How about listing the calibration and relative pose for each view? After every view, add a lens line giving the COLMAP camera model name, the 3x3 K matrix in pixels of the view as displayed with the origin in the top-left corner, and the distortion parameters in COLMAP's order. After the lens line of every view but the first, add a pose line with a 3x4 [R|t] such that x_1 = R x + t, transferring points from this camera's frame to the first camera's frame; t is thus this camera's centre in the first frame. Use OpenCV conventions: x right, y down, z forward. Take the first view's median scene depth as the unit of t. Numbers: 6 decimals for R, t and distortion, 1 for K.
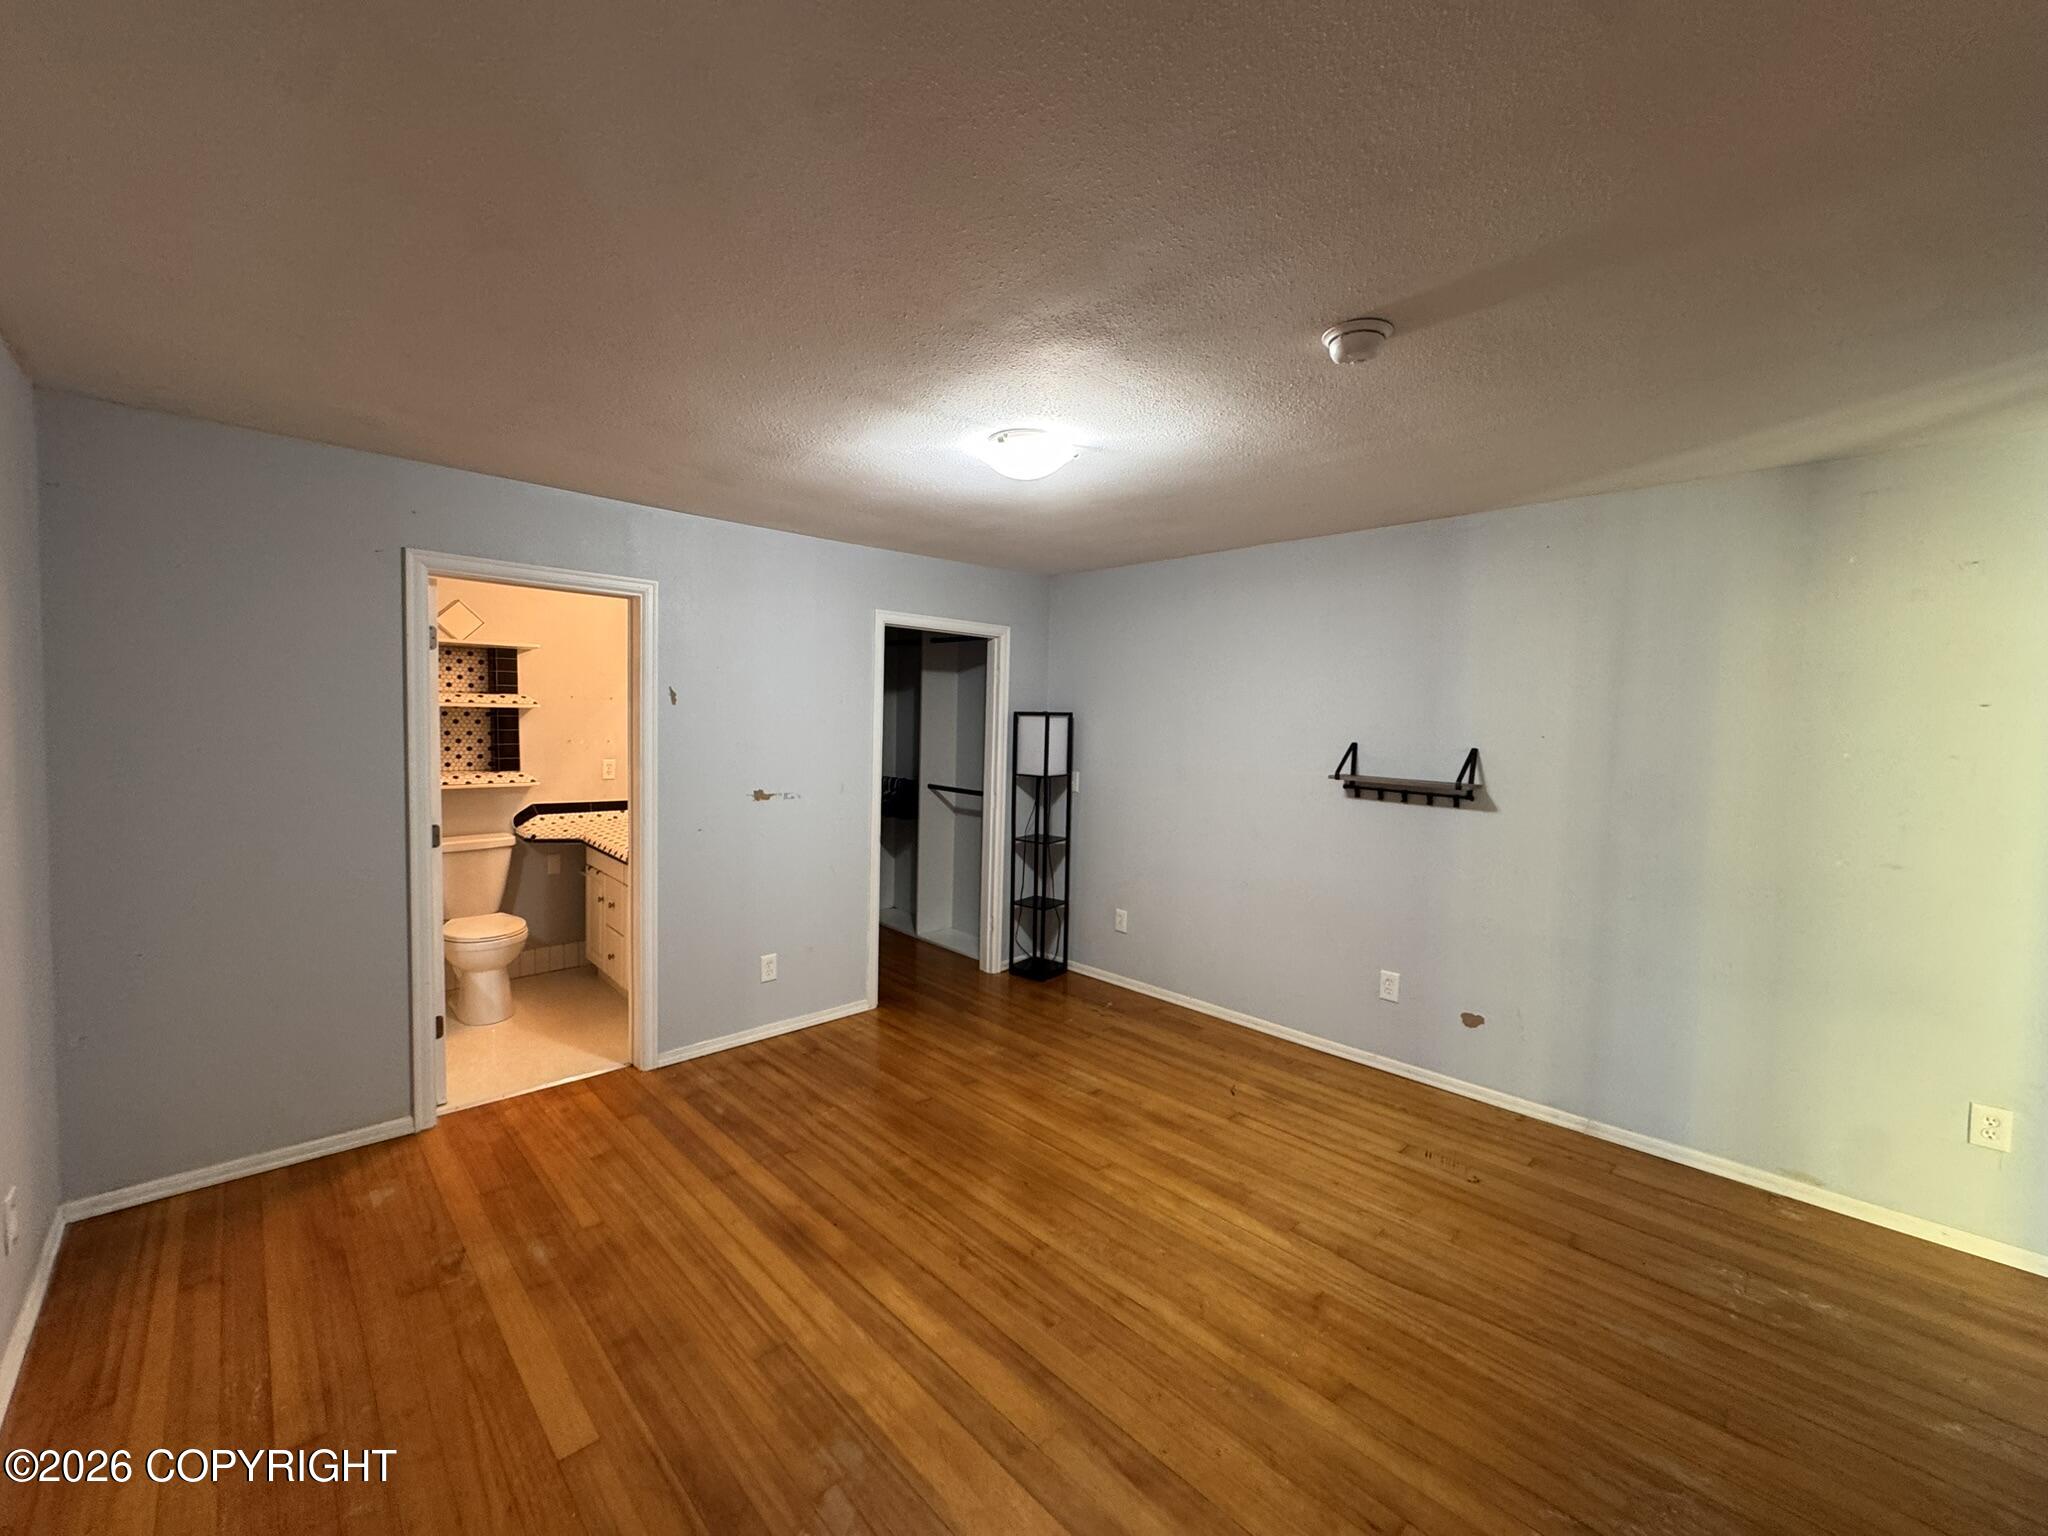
lens RADIAL K [[821.3, 0, 1023.8], [0, 821.3, 772.8], [0, 0, 1]] dist [-0.004376, 0.000400]
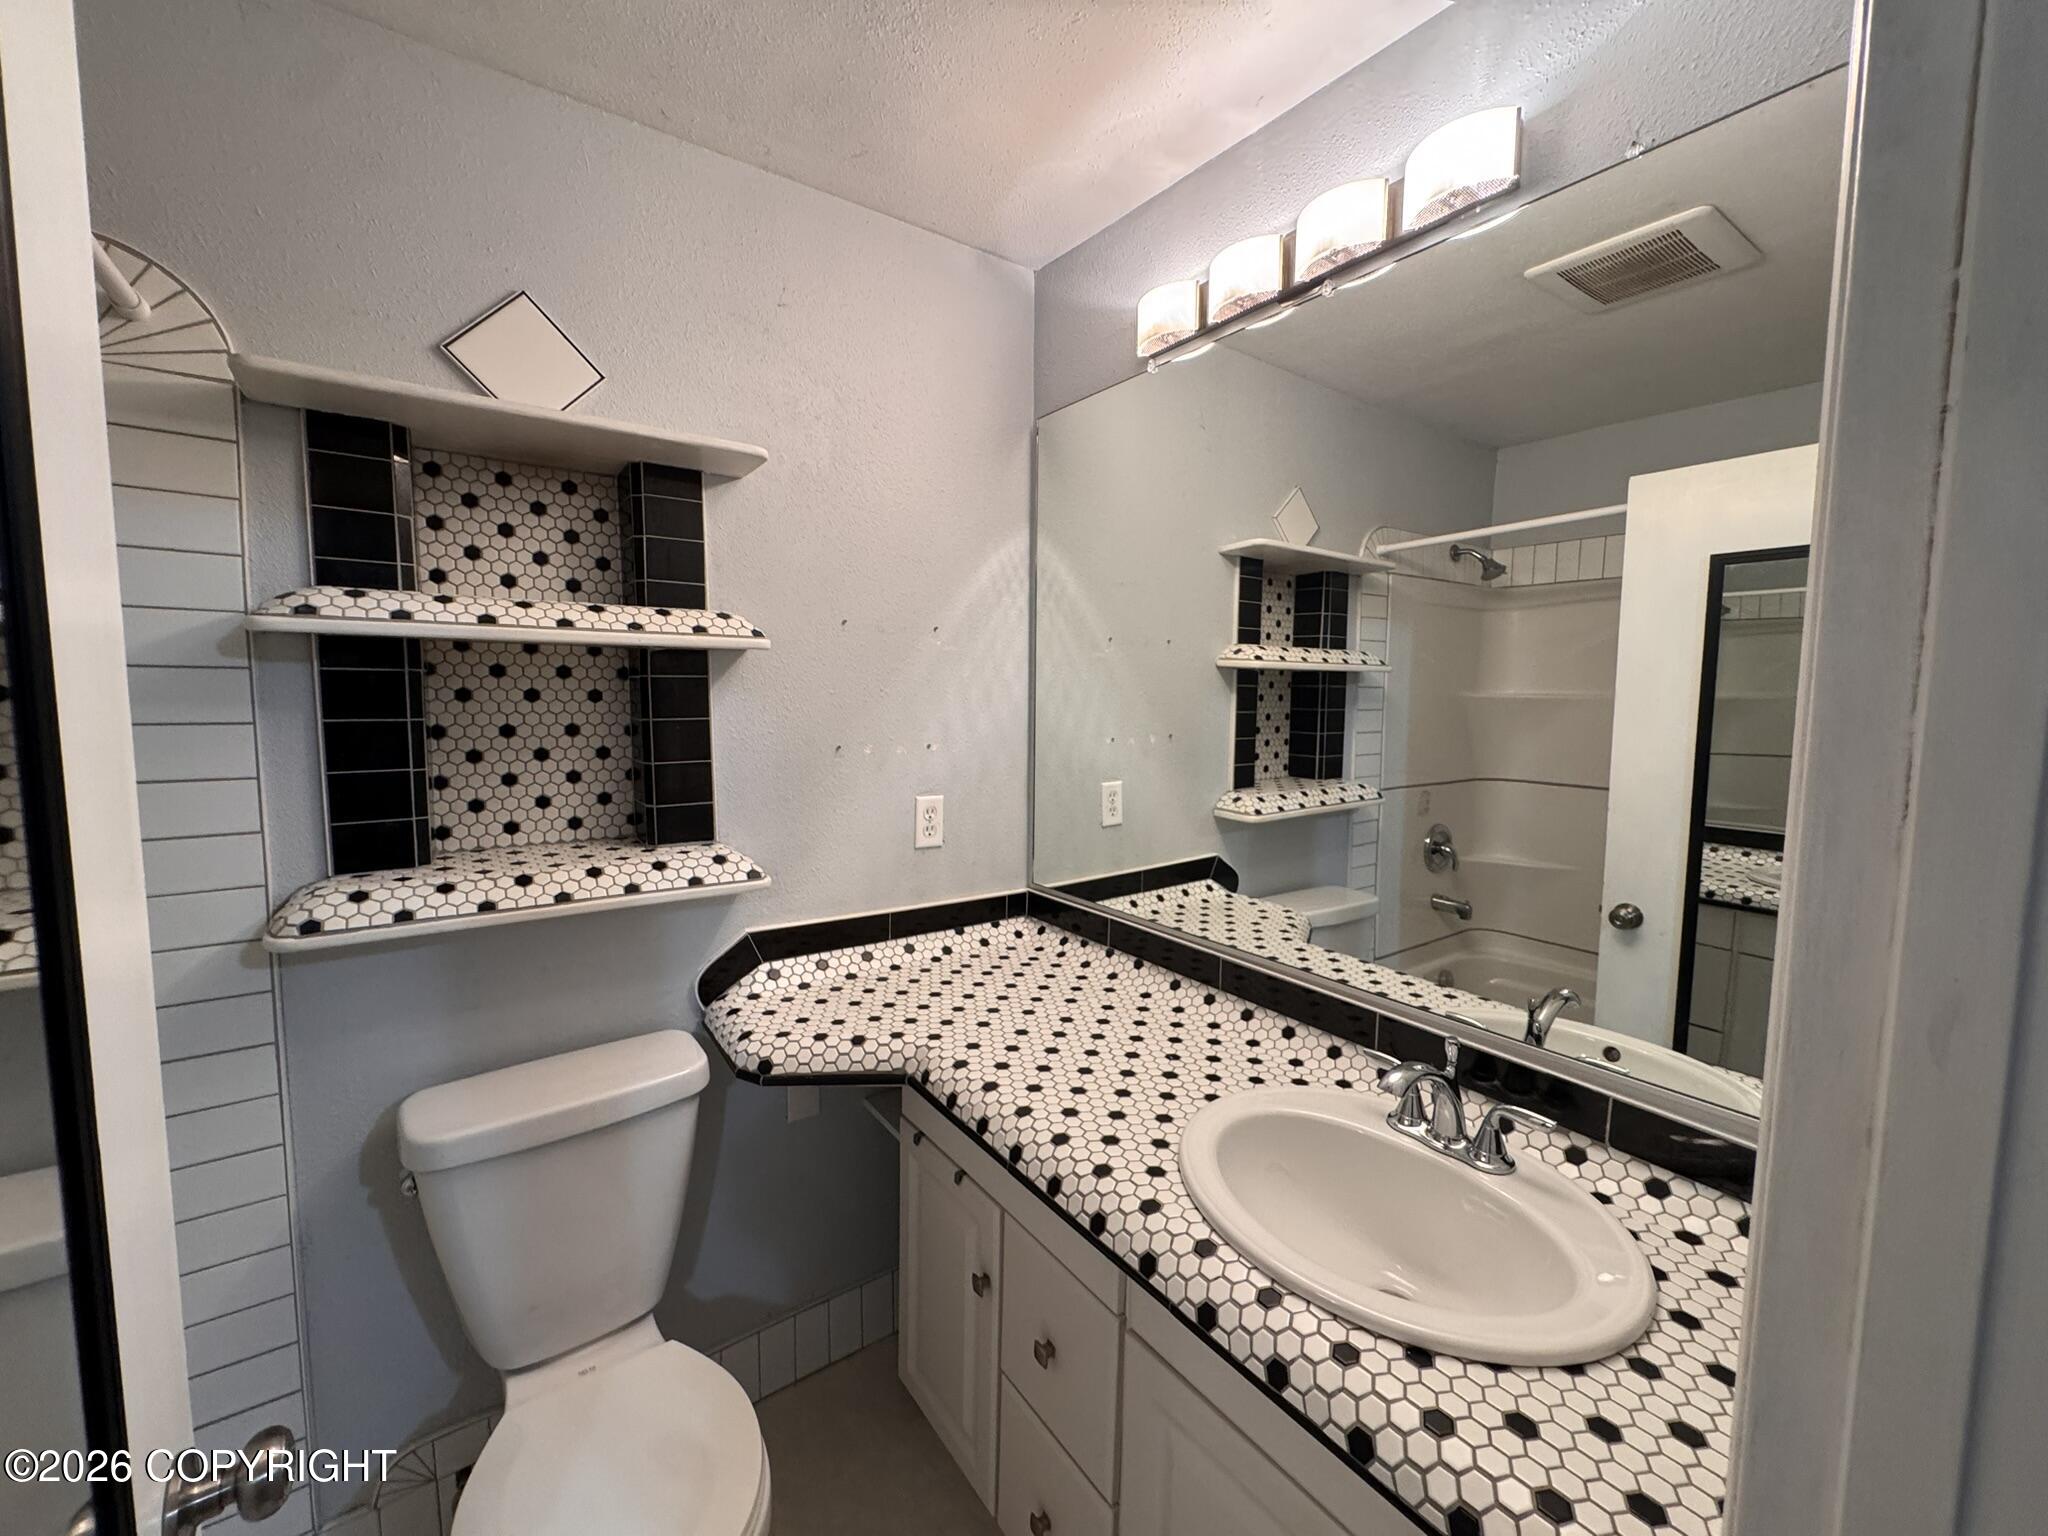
lens RADIAL K [[821.3, 0, 1022.5], [0, 821.3, 766.7], [0, 0, 1]] dist [-0.004376, 0.000400]
pose [[0.989061, -0.003931, -0.147452, -0.448844], [0.006233, 0.999866, 0.015150, -0.037665], [0.147373, -0.015904, 0.988953, 0.700988]]
